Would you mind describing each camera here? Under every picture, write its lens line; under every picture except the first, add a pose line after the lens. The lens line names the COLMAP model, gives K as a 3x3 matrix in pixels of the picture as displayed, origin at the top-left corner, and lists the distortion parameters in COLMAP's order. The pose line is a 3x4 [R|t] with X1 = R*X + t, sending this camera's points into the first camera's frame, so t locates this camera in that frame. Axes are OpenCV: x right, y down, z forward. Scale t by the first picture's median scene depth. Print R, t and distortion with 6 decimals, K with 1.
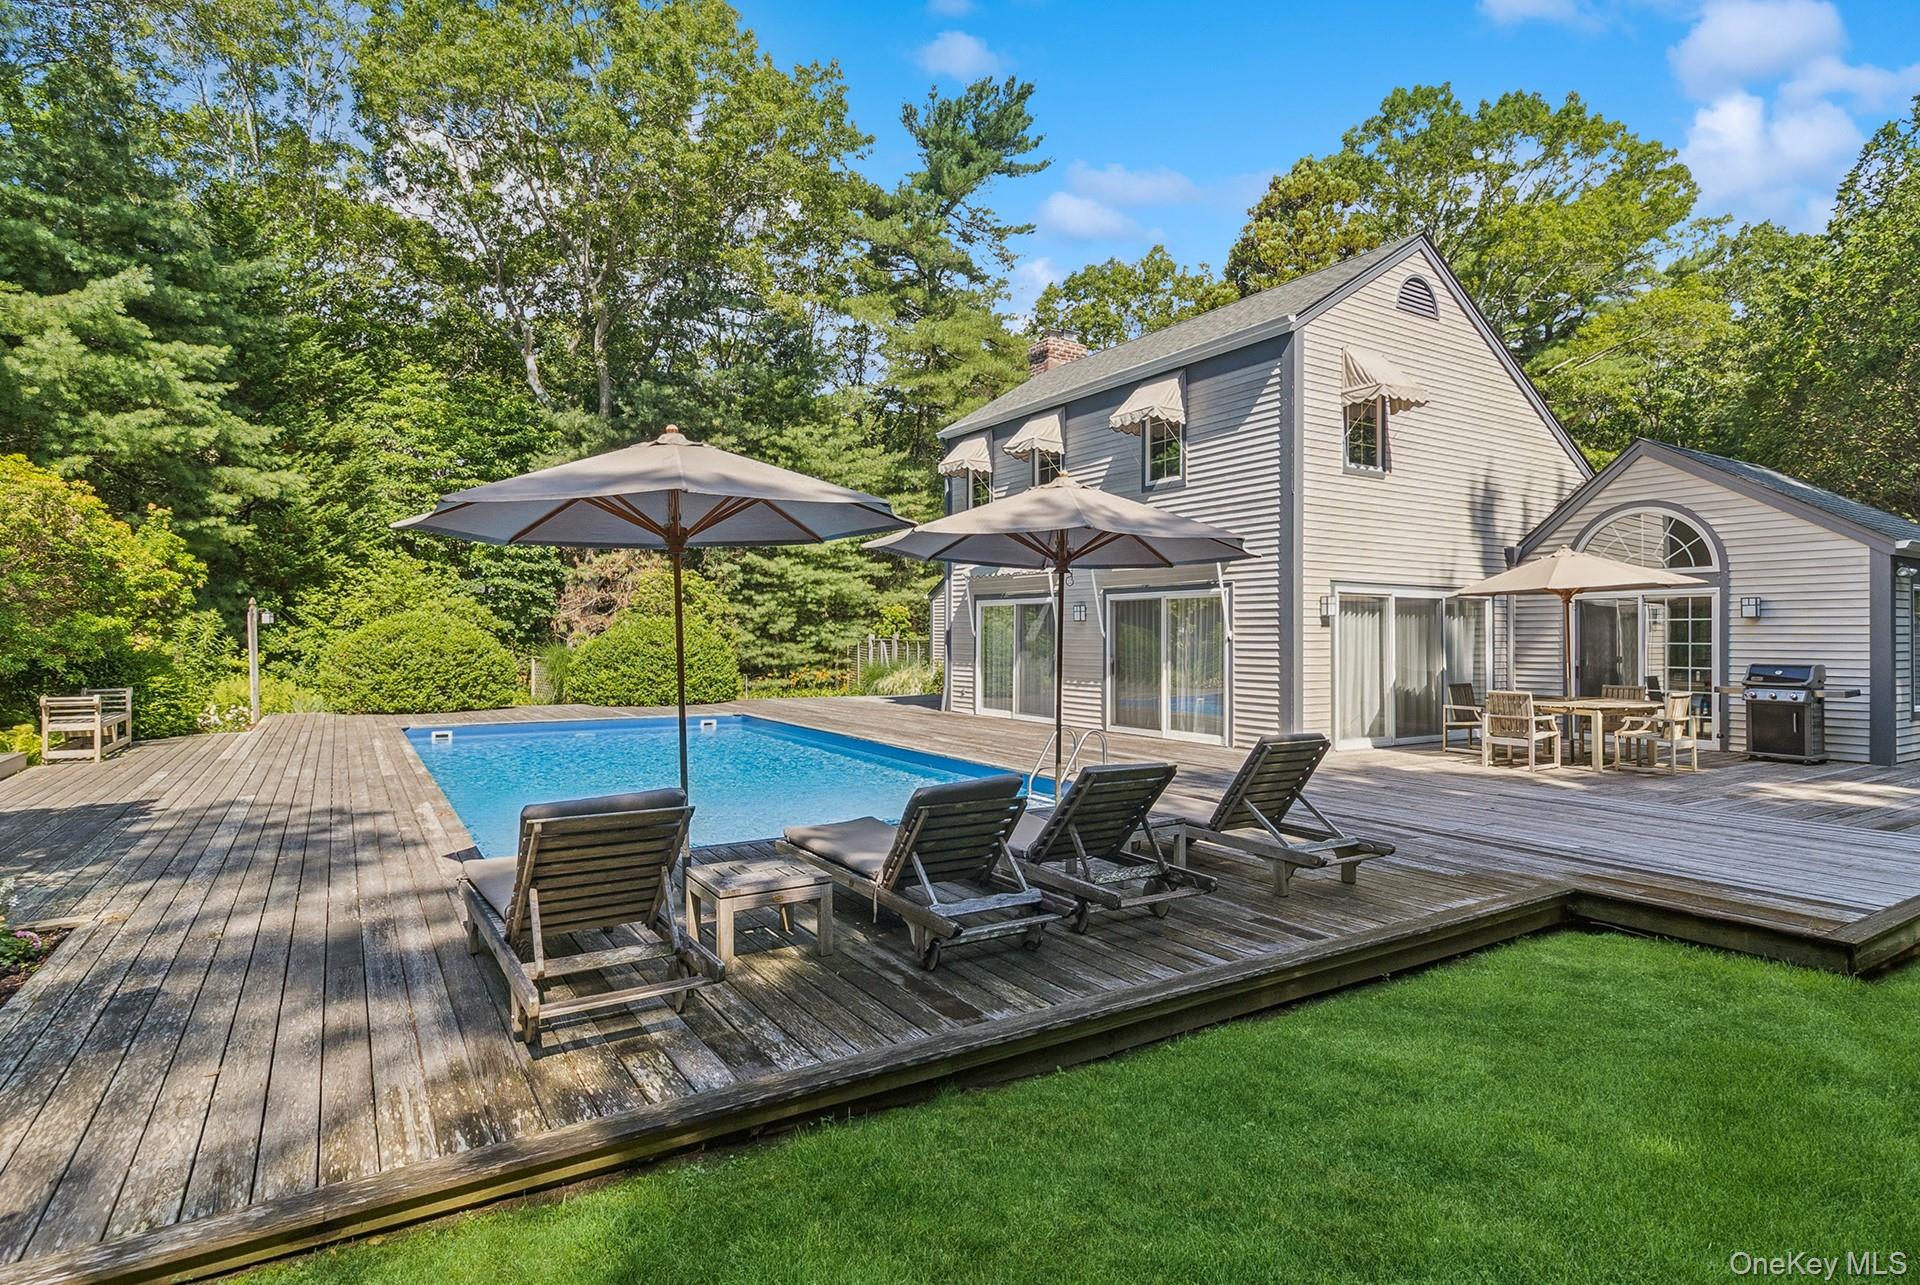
lens RADIAL K [[990.3, 0, 960.0], [0, 990.3, 642.5], [0, 0, 1]] dist [0.000460, 0.000021]
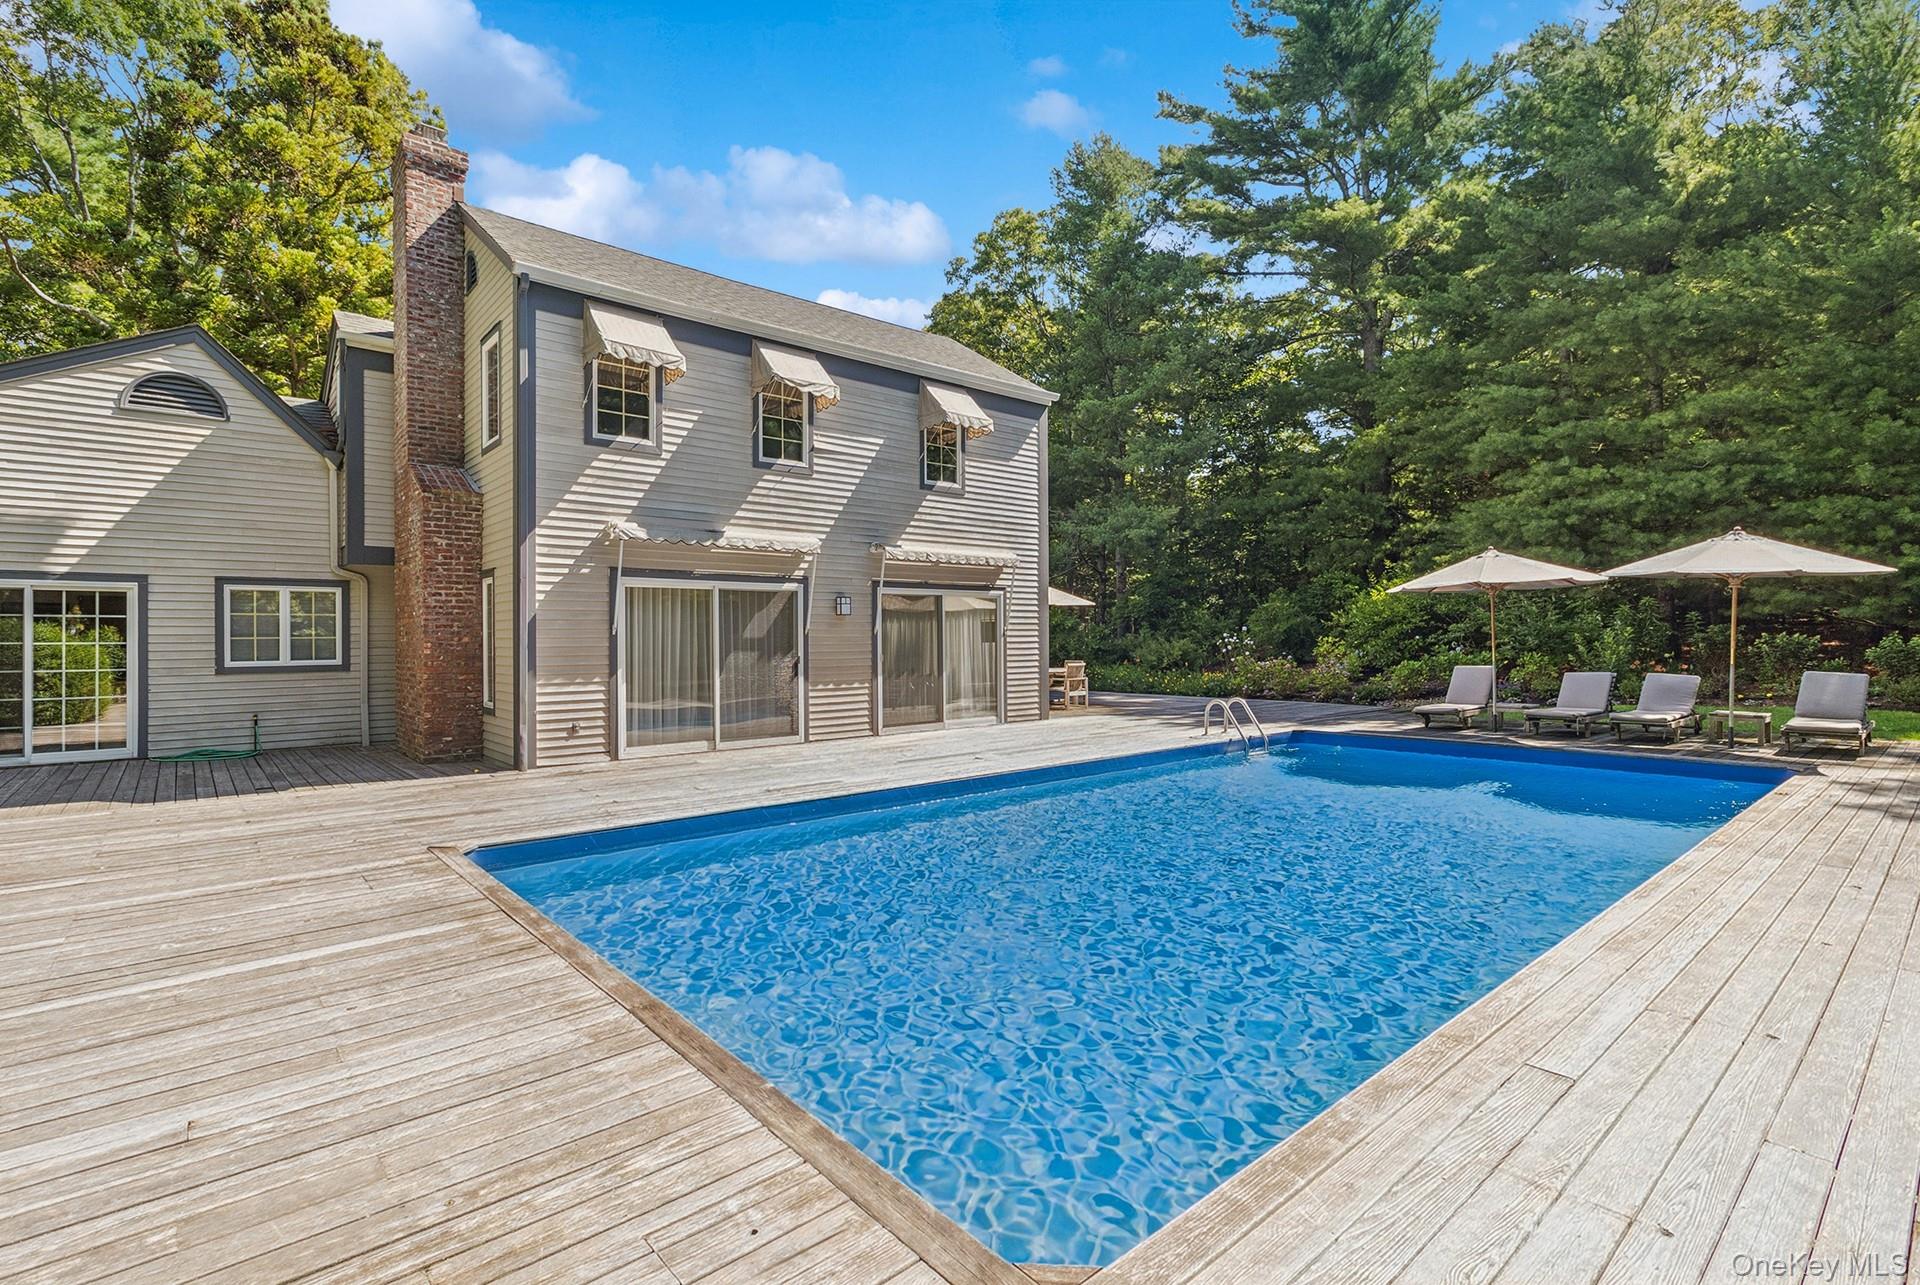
lens RADIAL K [[905.5, 0, 962.3], [0, 905.5, 652.5], [0, 0, 1]] dist [-0.001433, 0.001248]
pose [[-0.154382, -0.023280, 0.987737, -0.678472], [0.010449, 0.999628, 0.025194, -0.007650], [-0.987956, 0.014210, -0.154081, 1.017813]]
